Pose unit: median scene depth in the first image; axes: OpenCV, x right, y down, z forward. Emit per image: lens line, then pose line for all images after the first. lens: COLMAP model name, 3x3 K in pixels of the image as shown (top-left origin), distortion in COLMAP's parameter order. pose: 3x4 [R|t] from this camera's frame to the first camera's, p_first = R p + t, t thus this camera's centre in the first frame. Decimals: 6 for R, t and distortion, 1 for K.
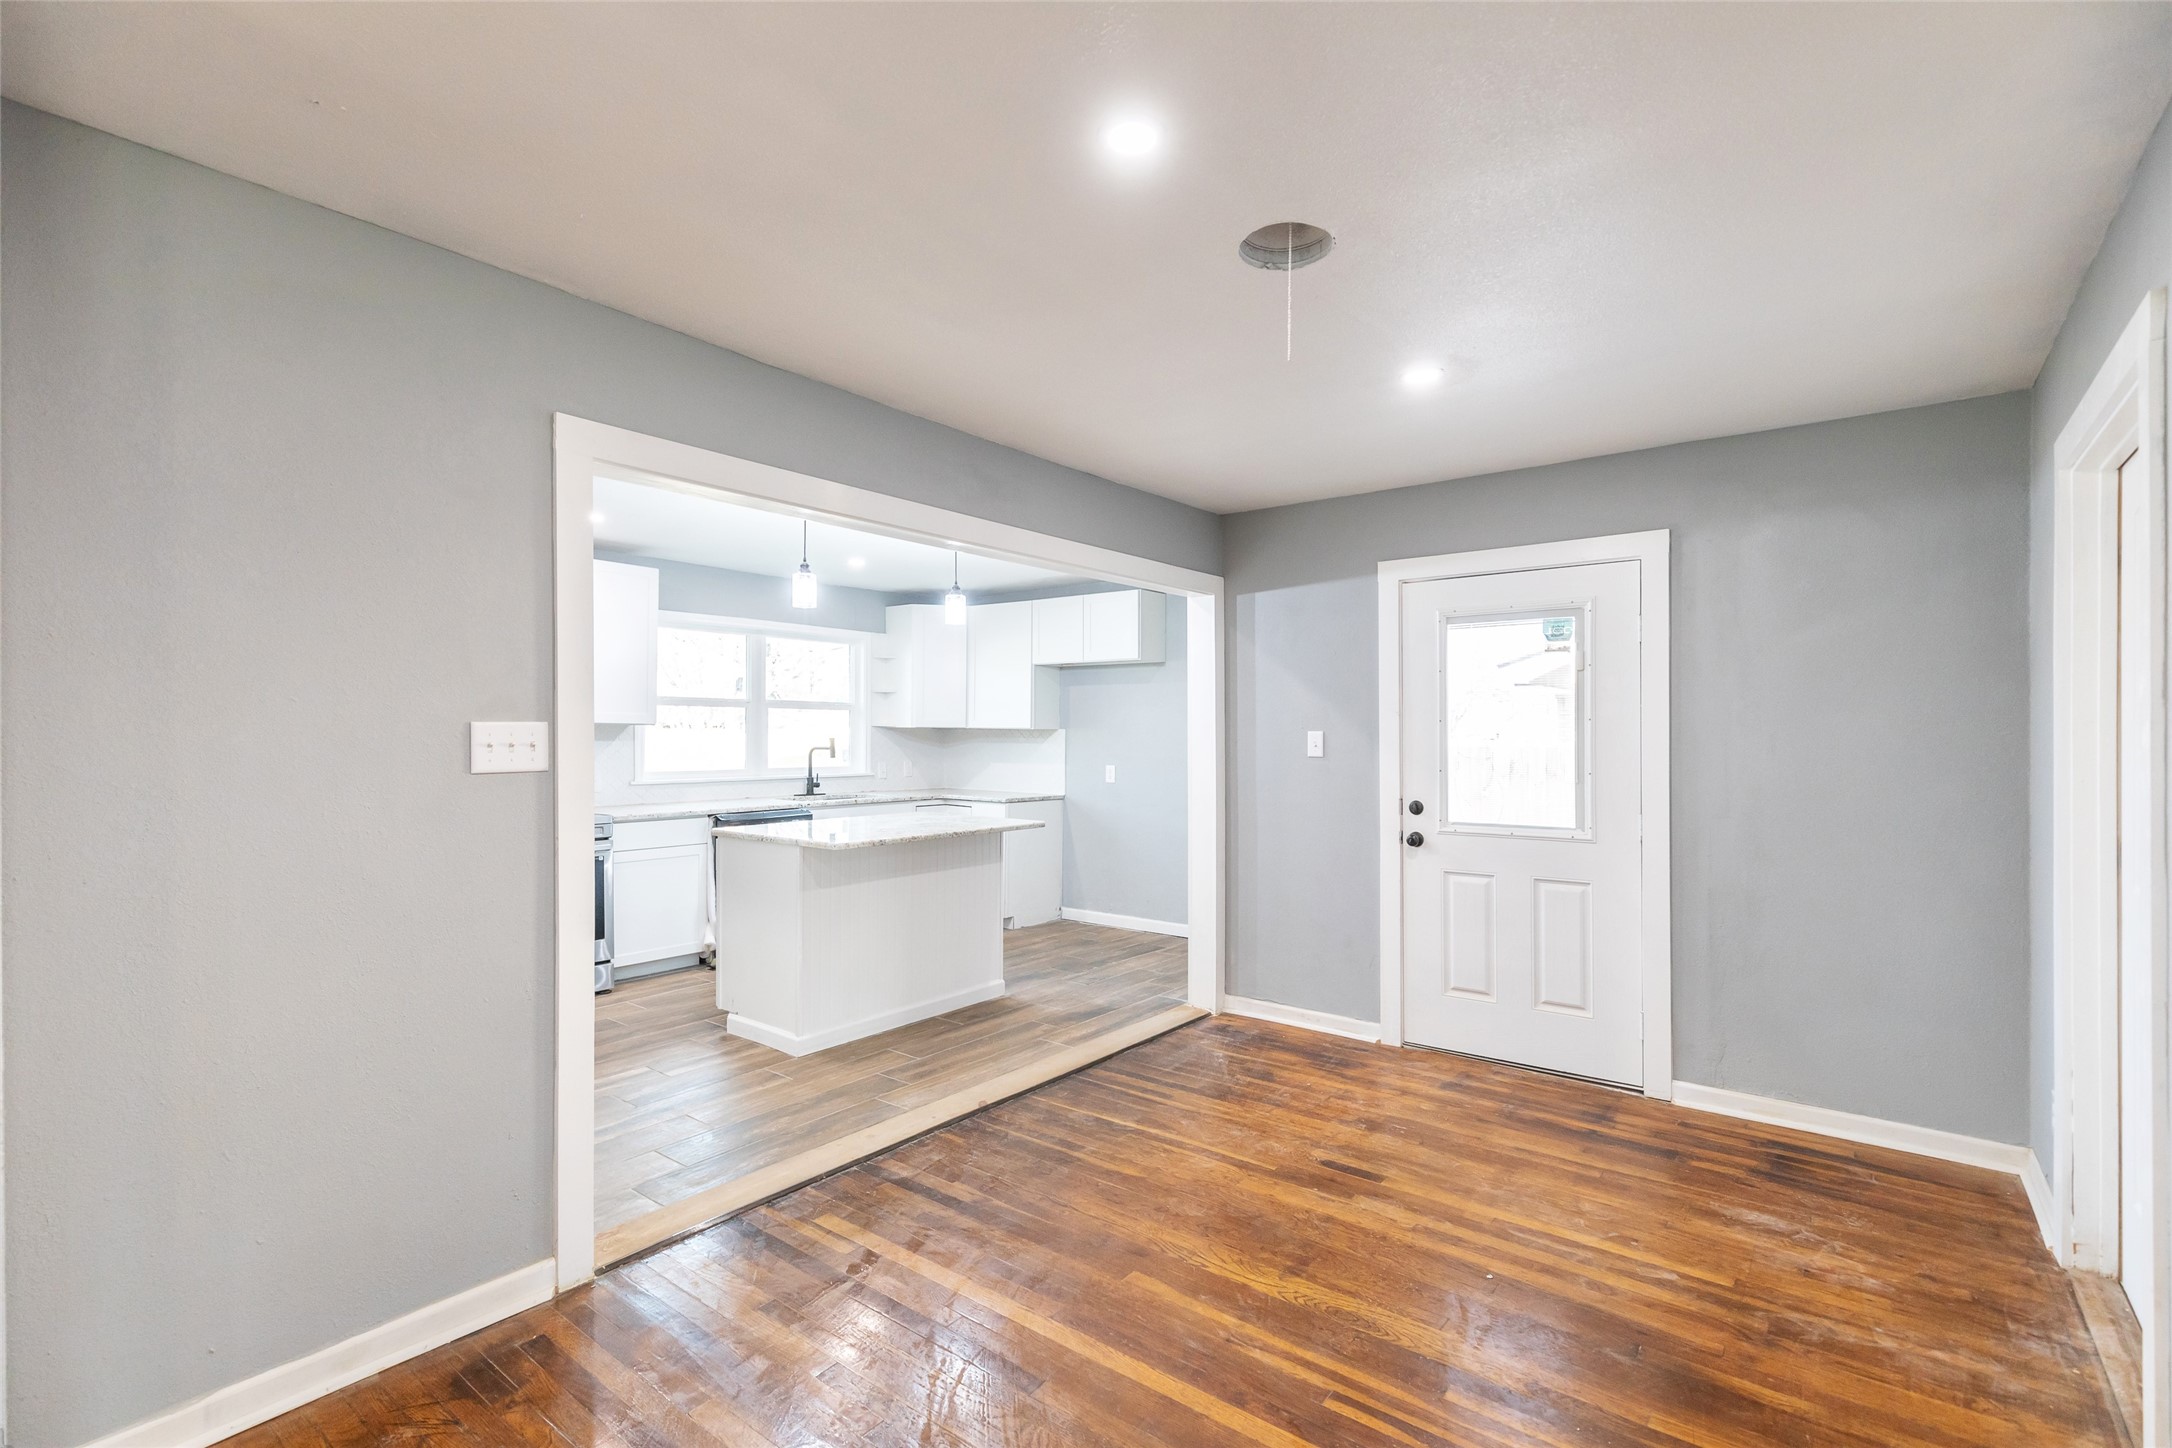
lens RADIAL K [[985.9, 0, 1089.2], [0, 985.9, 740.9], [0, 0, 1]] dist [0.007494, -0.000254]
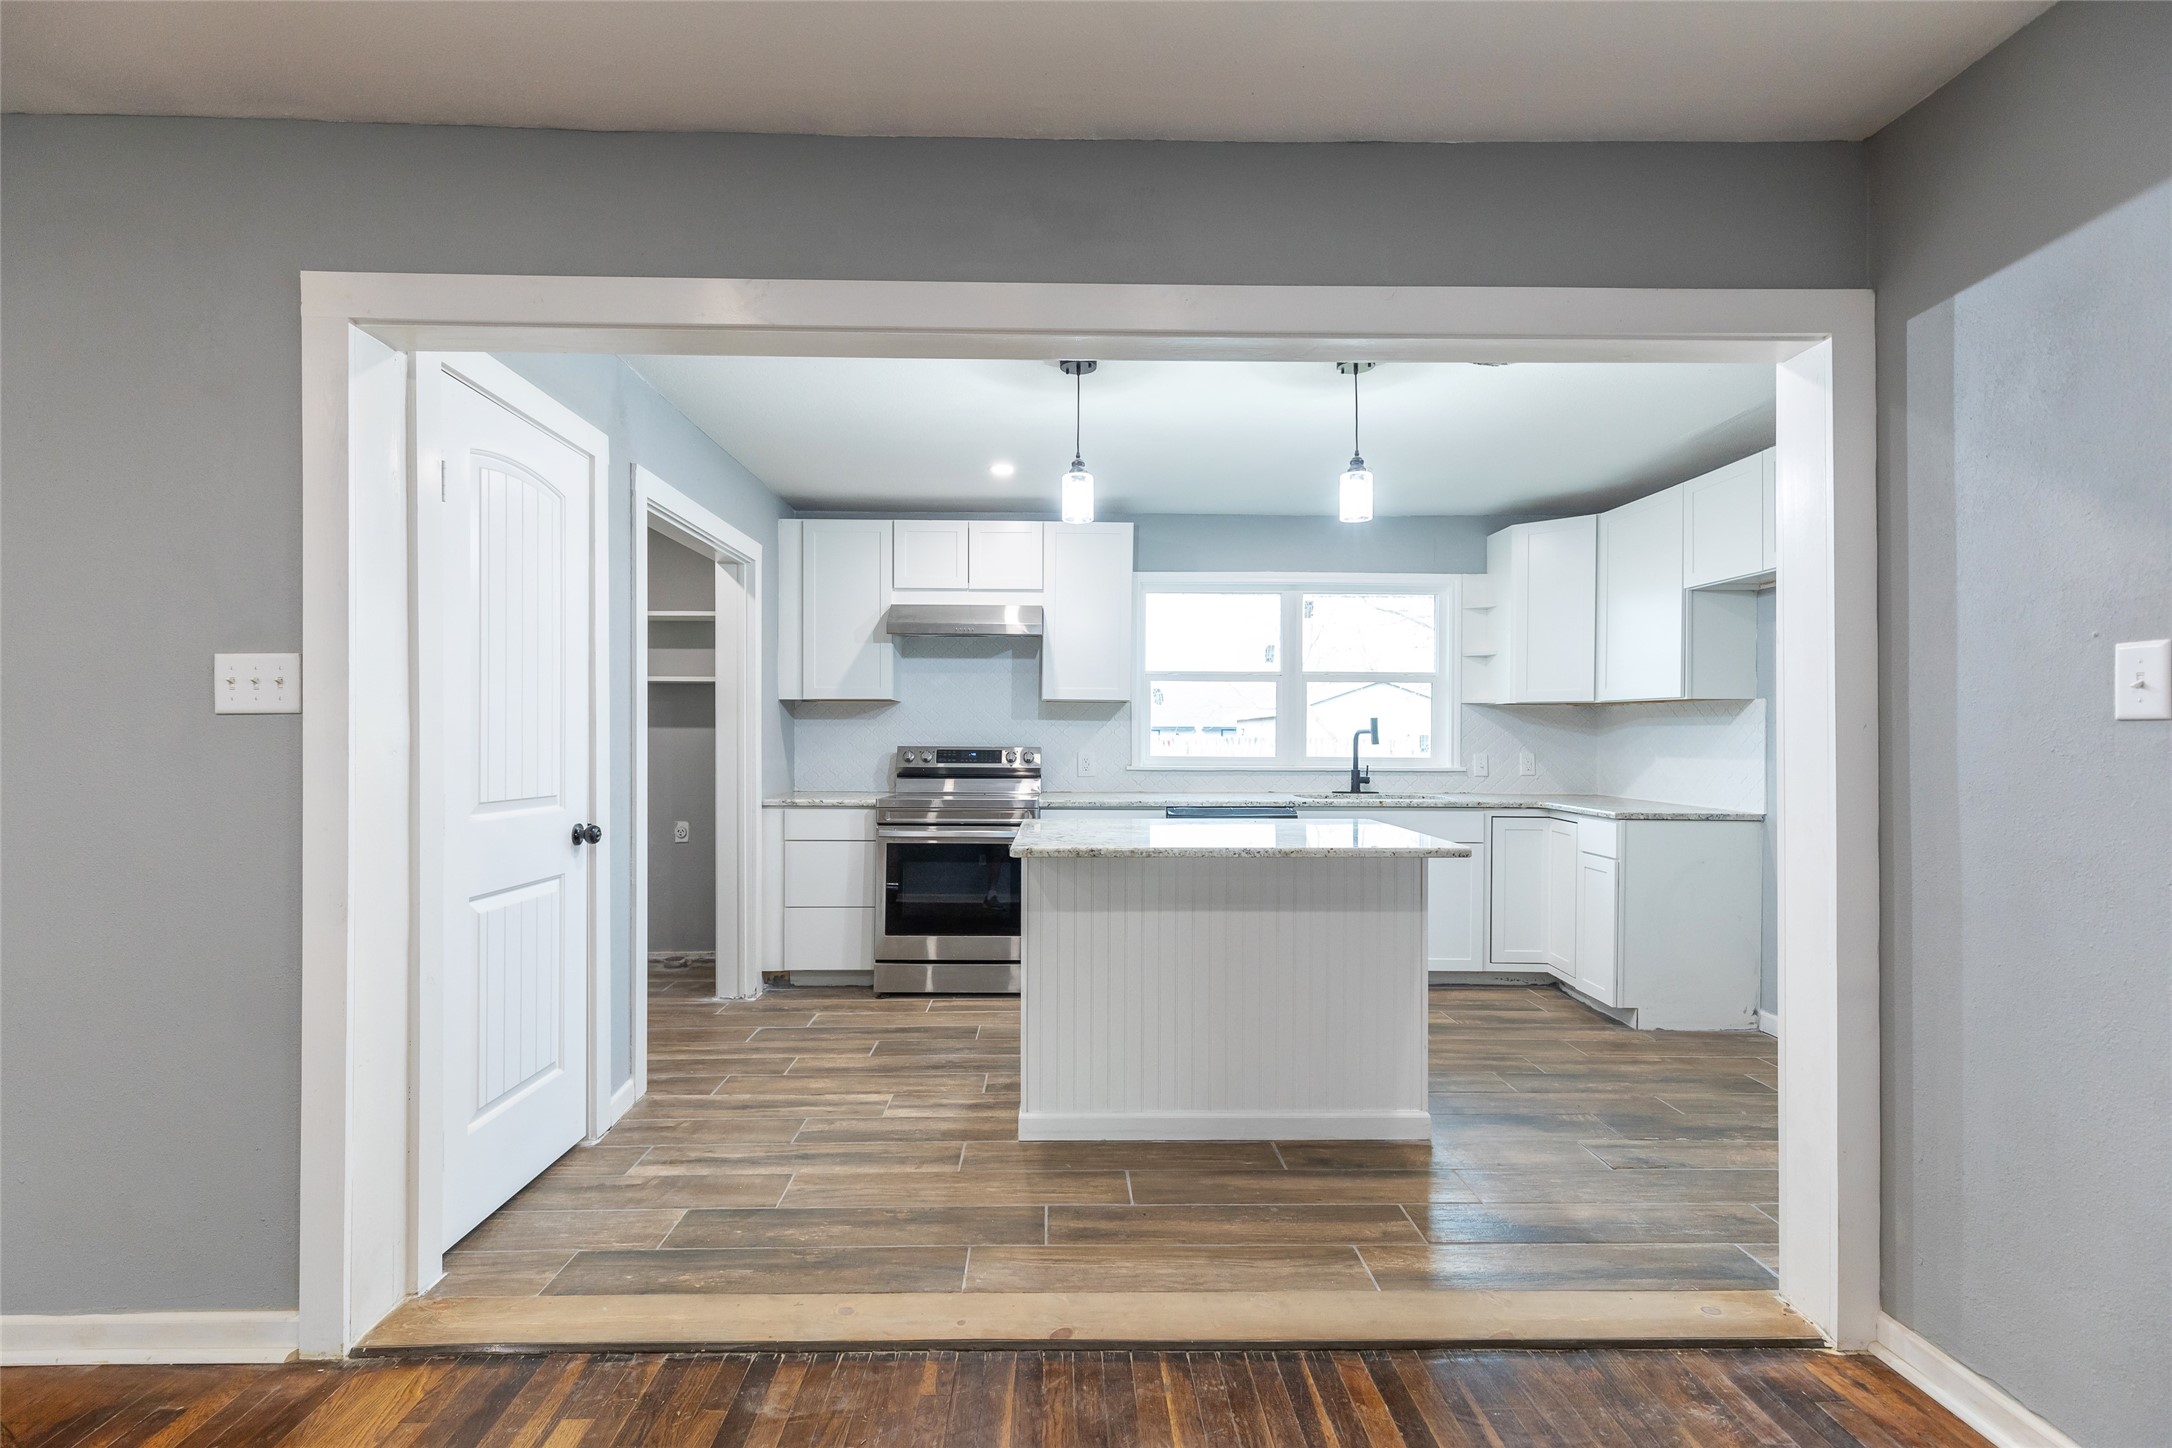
lens RADIAL K [[985.9, 0, 1070.0], [0, 985.9, 738.3], [0, 0, 1]] dist [0.007494, -0.000254]
pose [[0.633445, 0.001817, -0.773786, 0.258284], [-0.008018, 0.999959, -0.004215, 0.026006], [0.773746, 0.008874, 0.633433, 0.511478]]
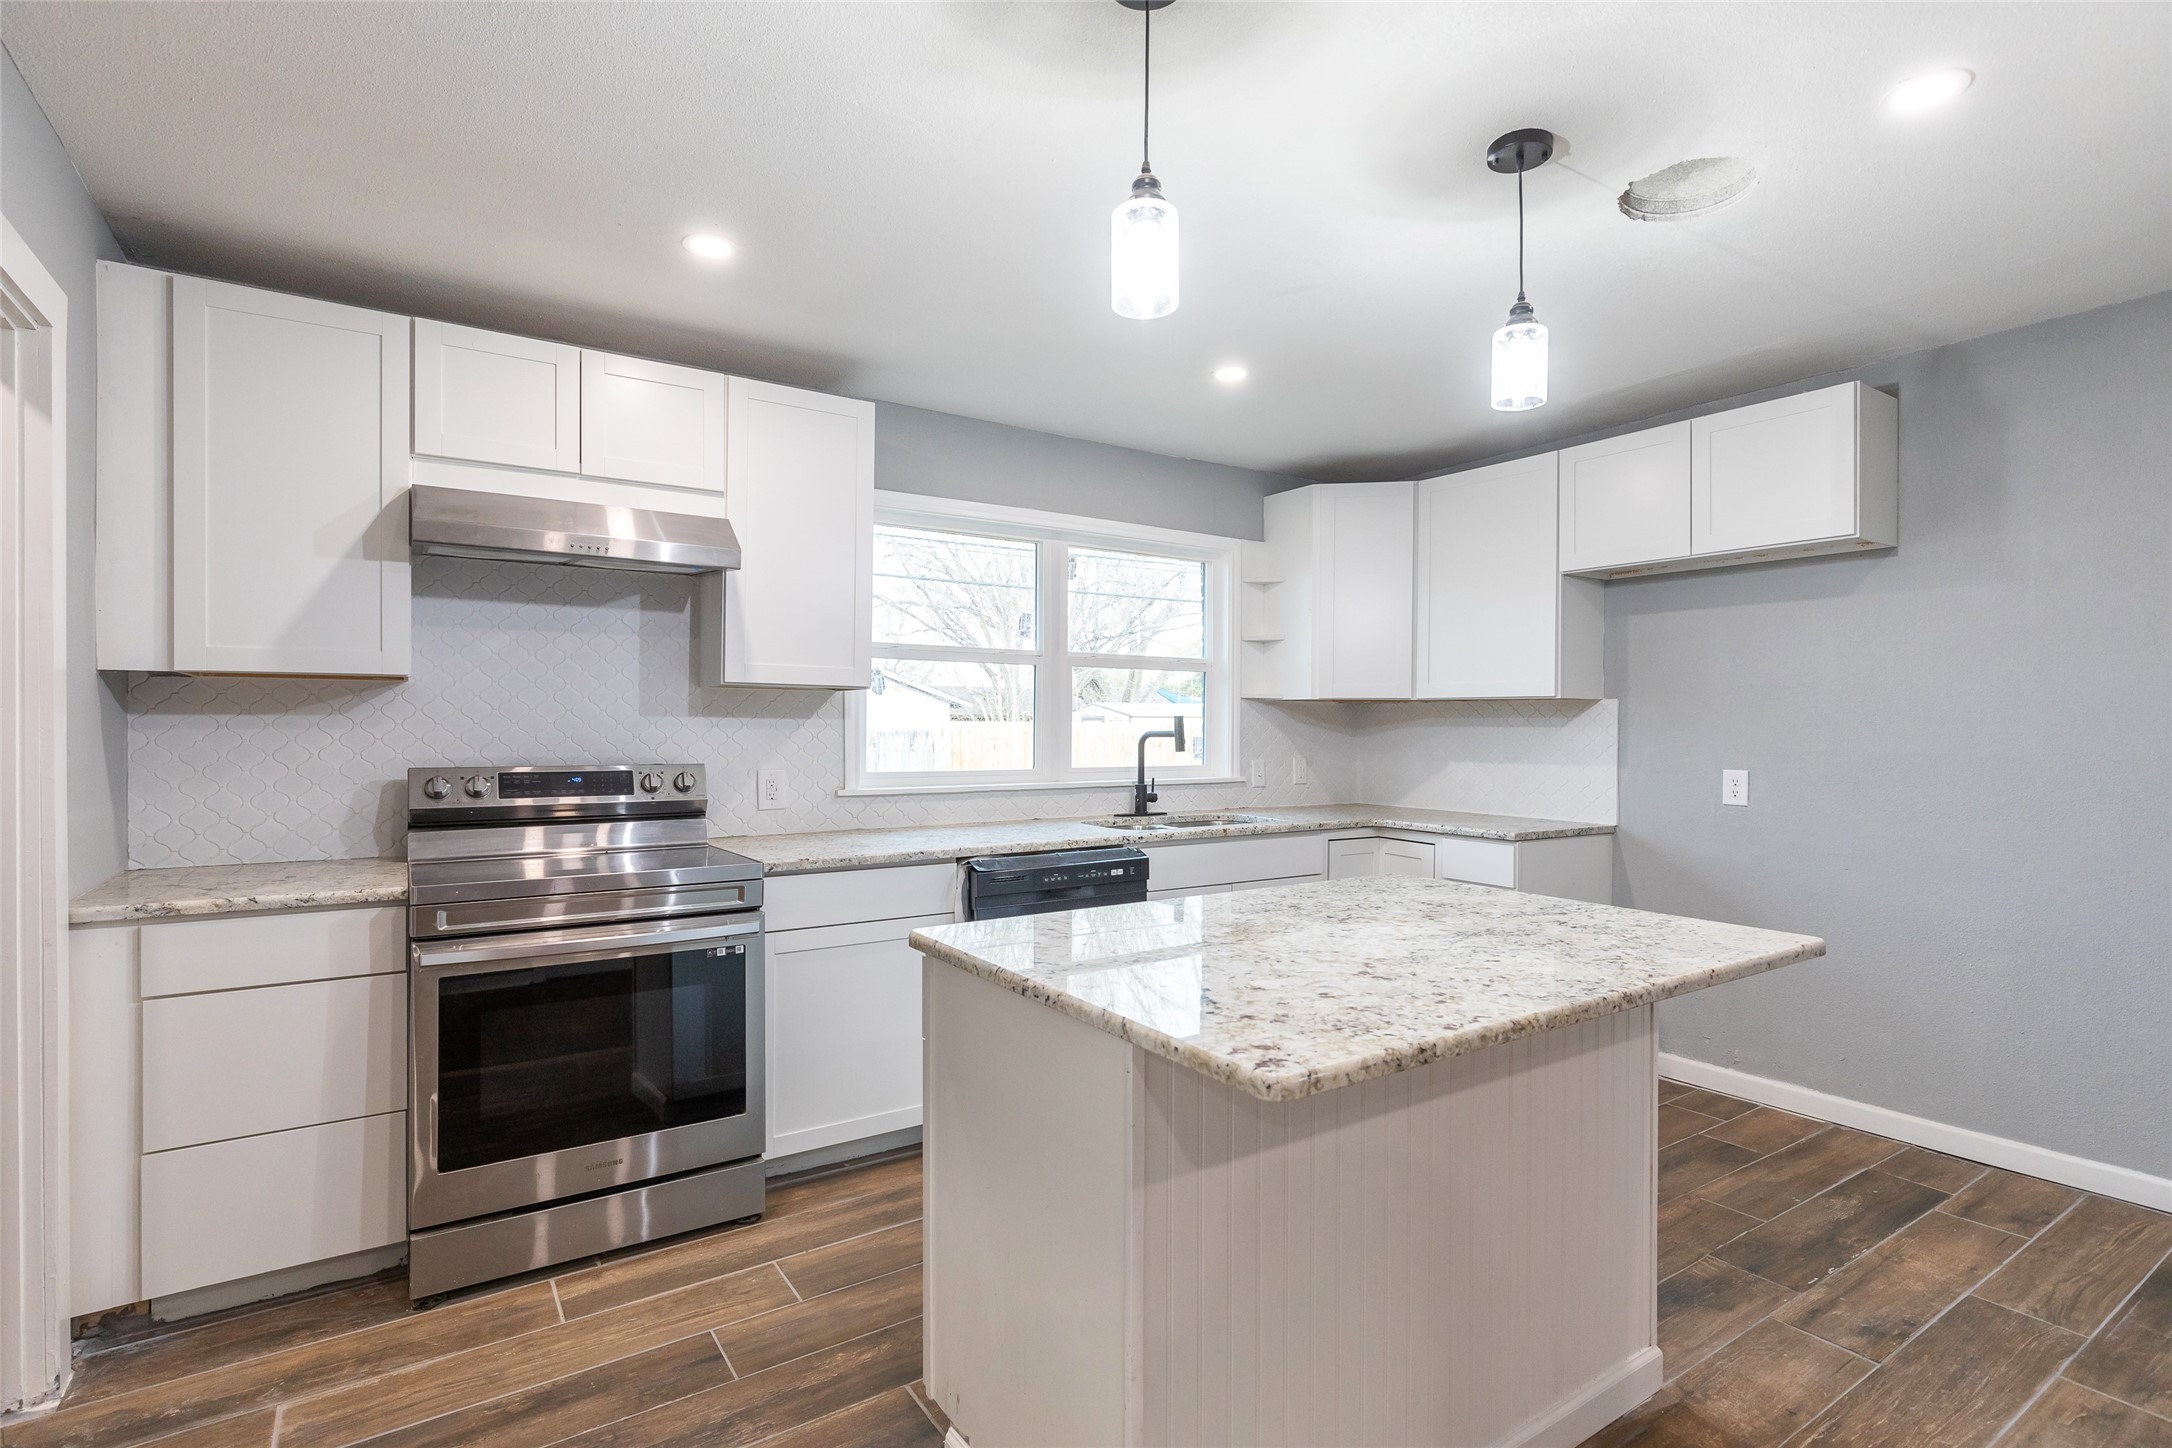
lens RADIAL K [[1042.9, 0, 1100.9], [0, 1042.9, 725.5], [0, 0, 1]] dist [-0.012864, 0.005232]
pose [[0.953848, -0.001894, -0.300284, -0.184728], [-0.000971, 0.999955, -0.009392, 0.012002], [0.300289, 0.009250, 0.953803, 0.621671]]
